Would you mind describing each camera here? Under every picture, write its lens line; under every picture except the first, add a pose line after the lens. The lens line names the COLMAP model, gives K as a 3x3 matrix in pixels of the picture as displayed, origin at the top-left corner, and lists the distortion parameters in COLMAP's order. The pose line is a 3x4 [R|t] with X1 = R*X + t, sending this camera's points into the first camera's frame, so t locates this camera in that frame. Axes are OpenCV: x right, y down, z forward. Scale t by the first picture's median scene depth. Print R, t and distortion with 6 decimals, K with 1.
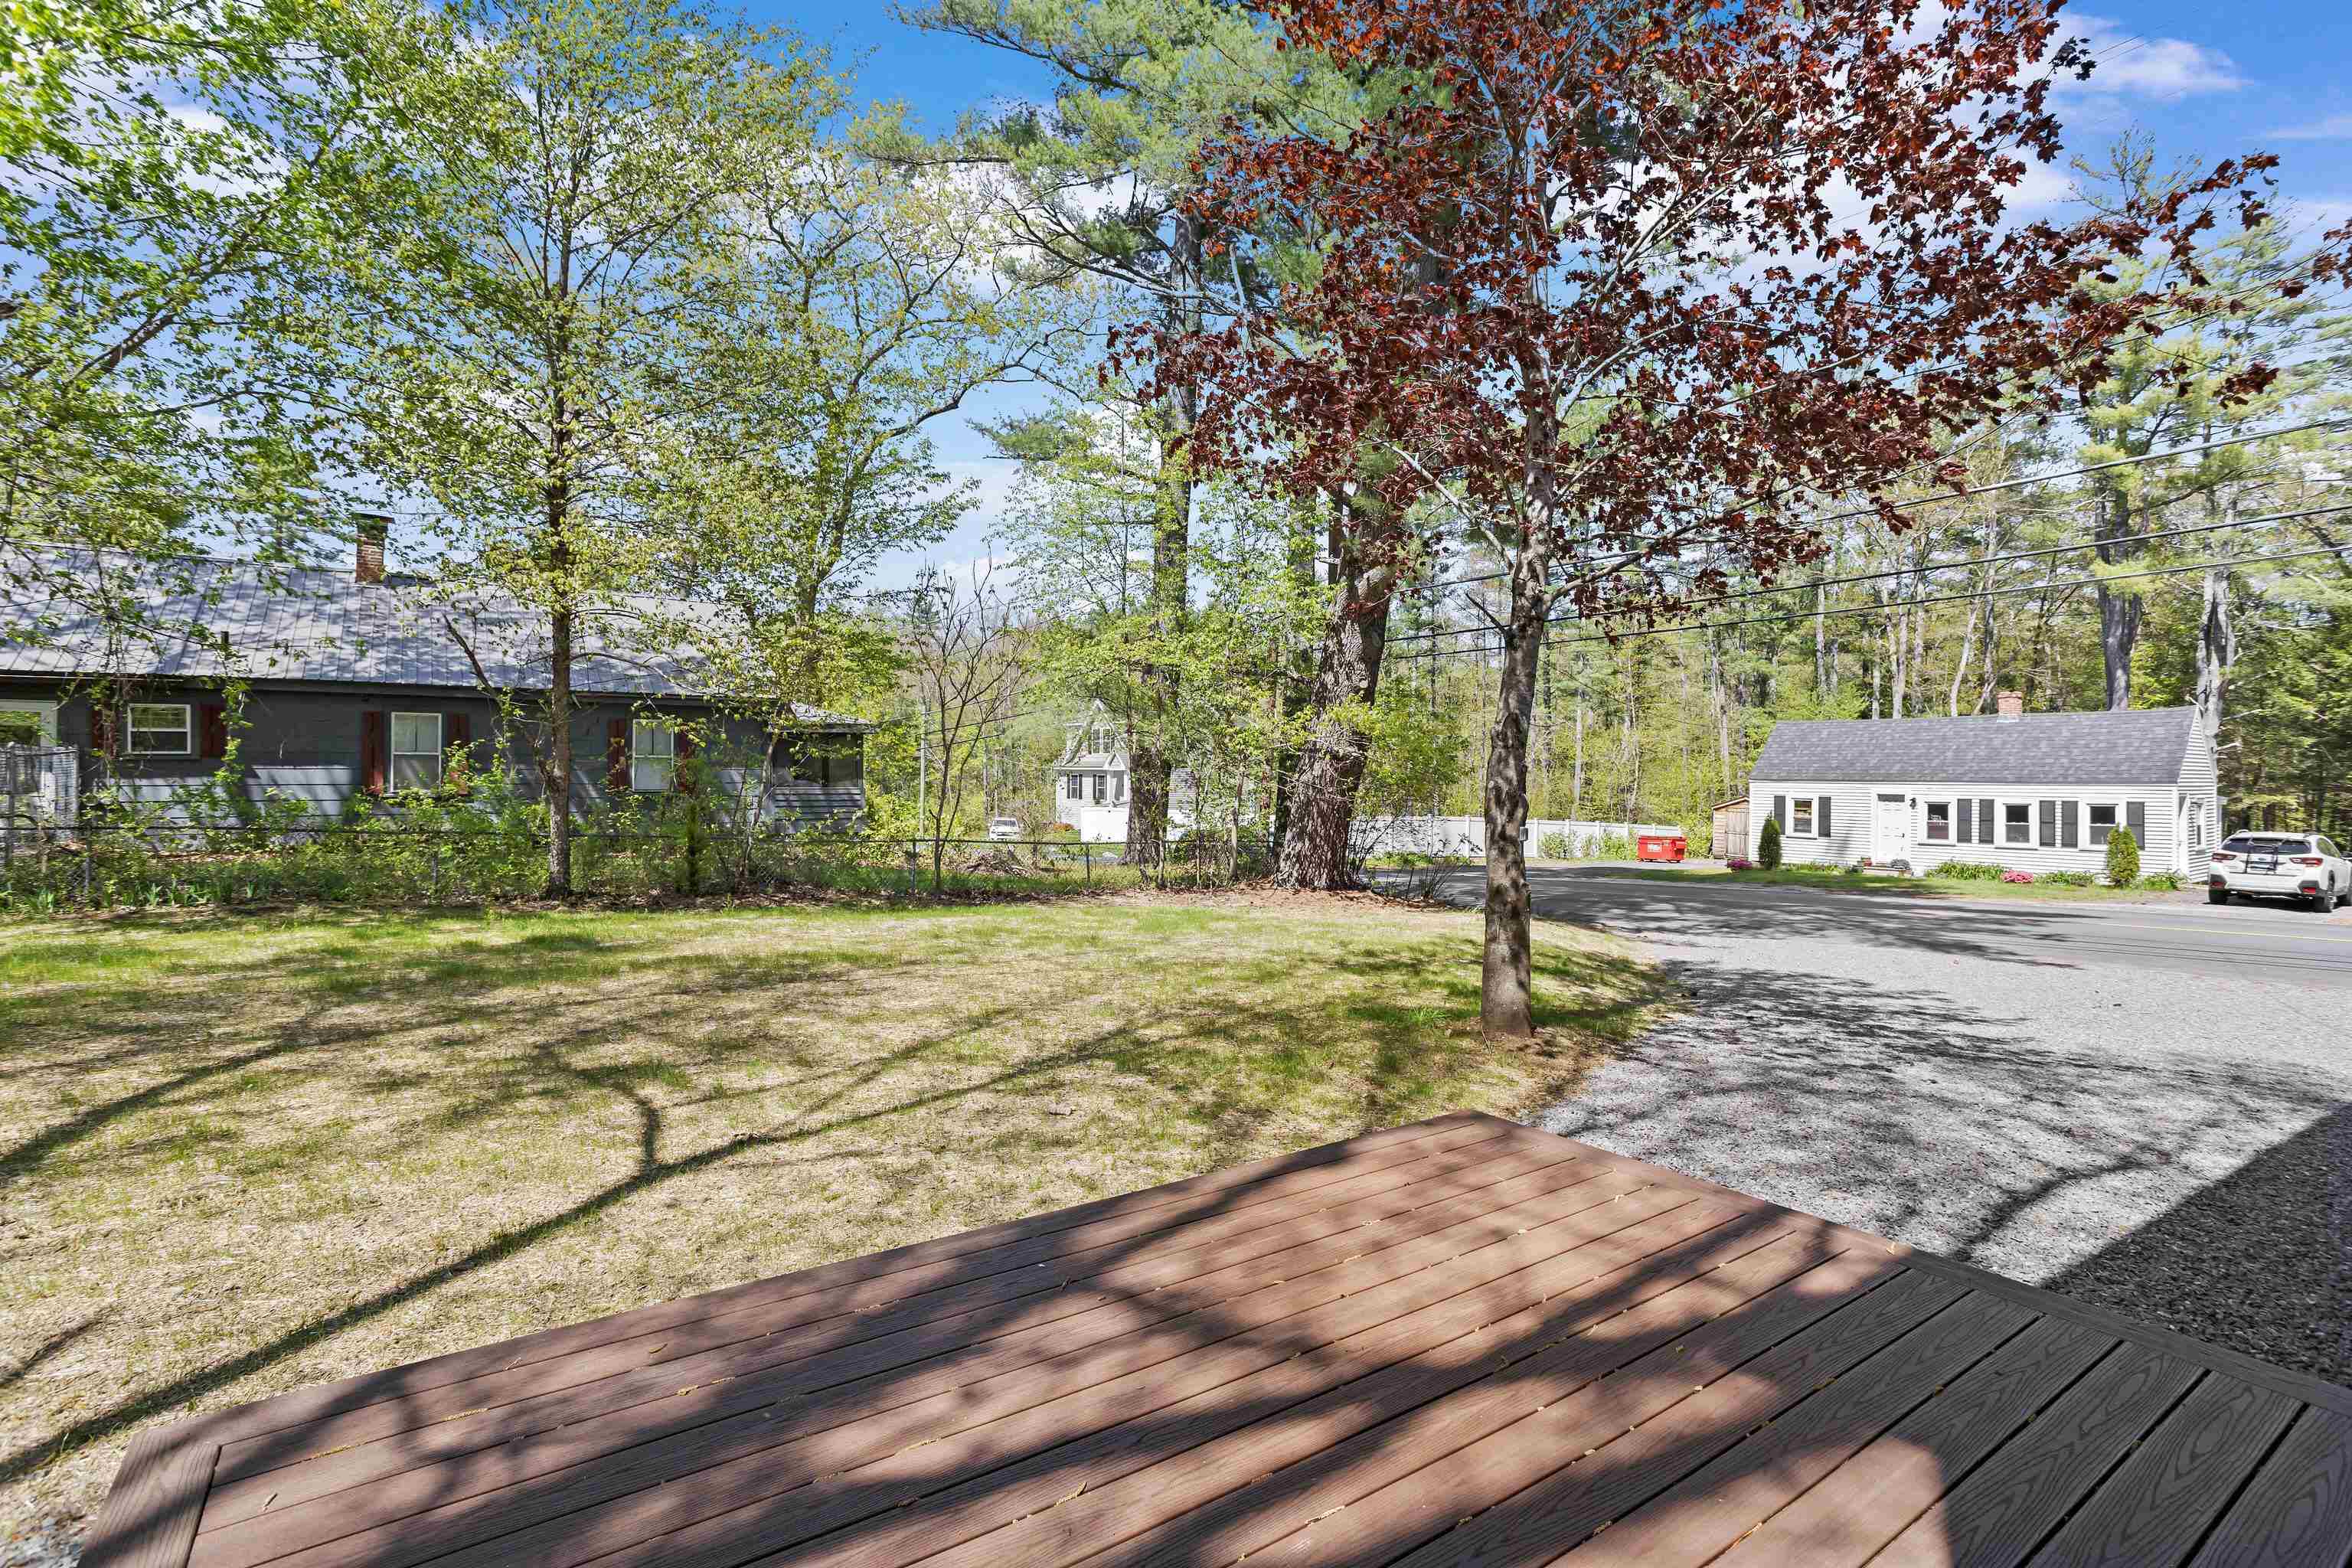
lens RADIAL K [[1143.7, 0, 1184.0], [0, 1143.7, 775.1], [0, 0, 1]] dist [-0.030126, 0.015203]
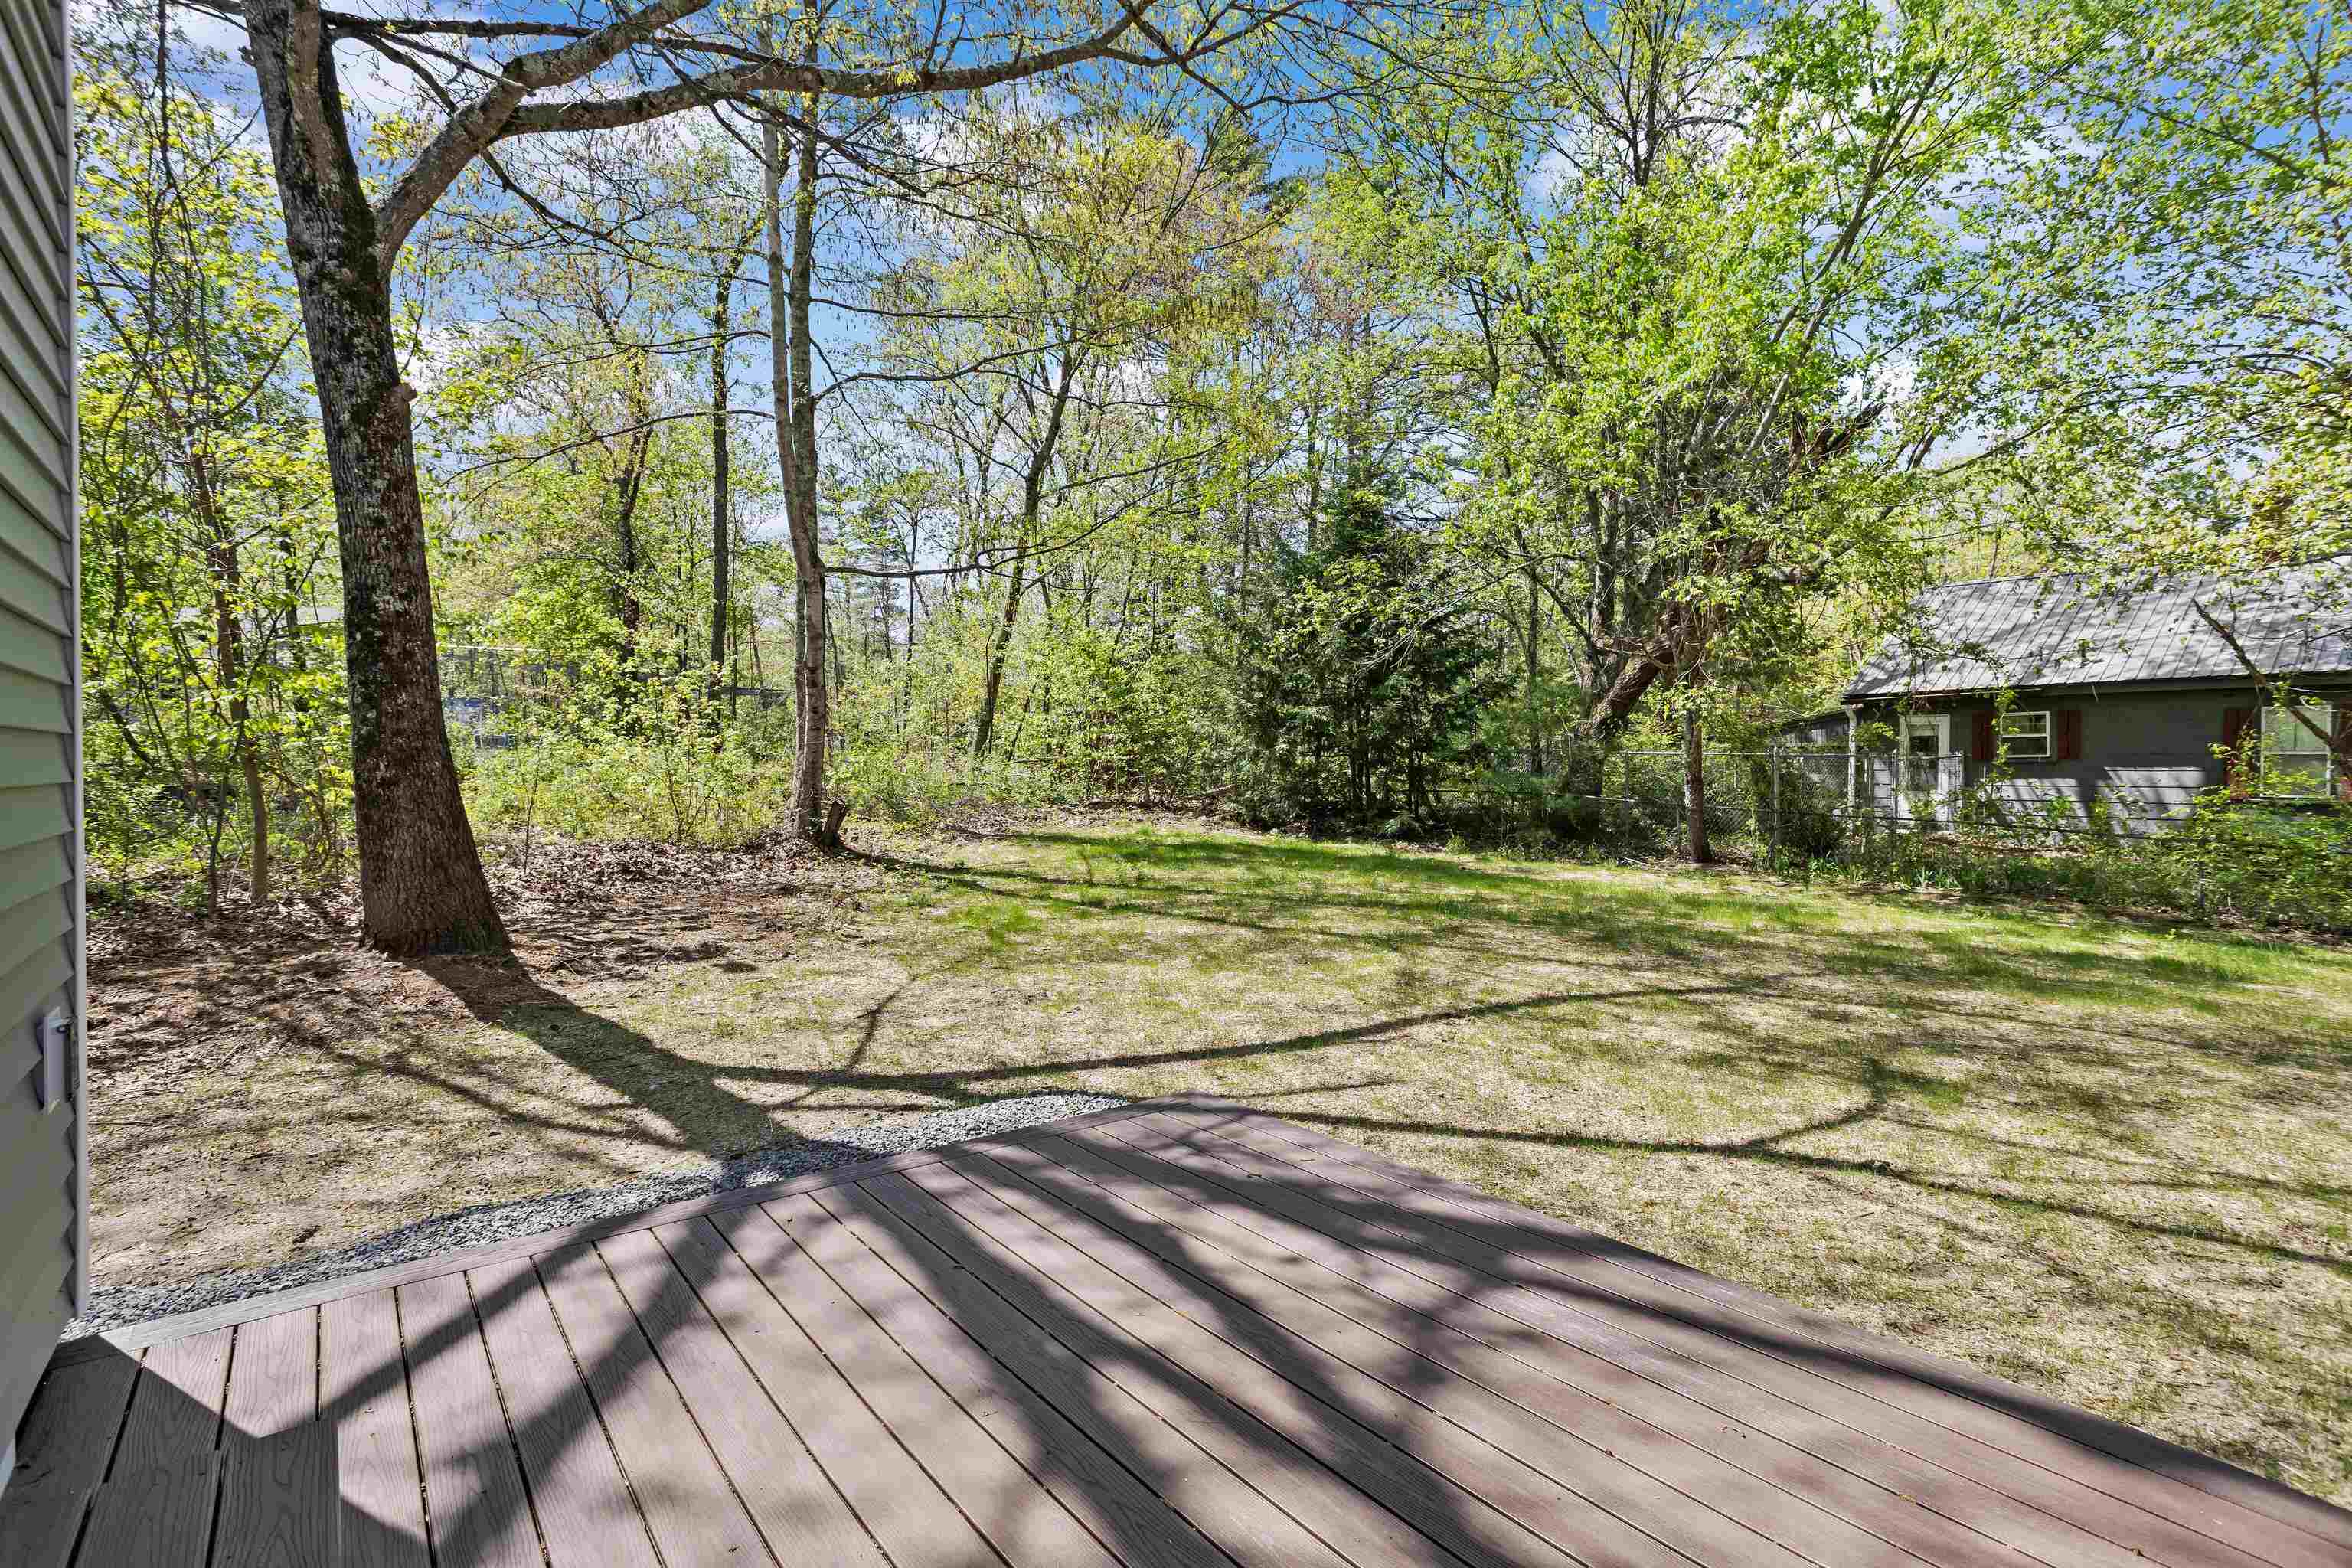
lens RADIAL K [[1143.7, 0, 1184.4], [0, 1143.7, 783.7], [0, 0, 1]] dist [-0.030126, 0.015203]
pose [[0.039547, 0.008656, -0.999180, 0.522445], [-0.003861, 0.999956, 0.008510, 0.002232], [0.999210, 0.003521, 0.039579, 0.401948]]
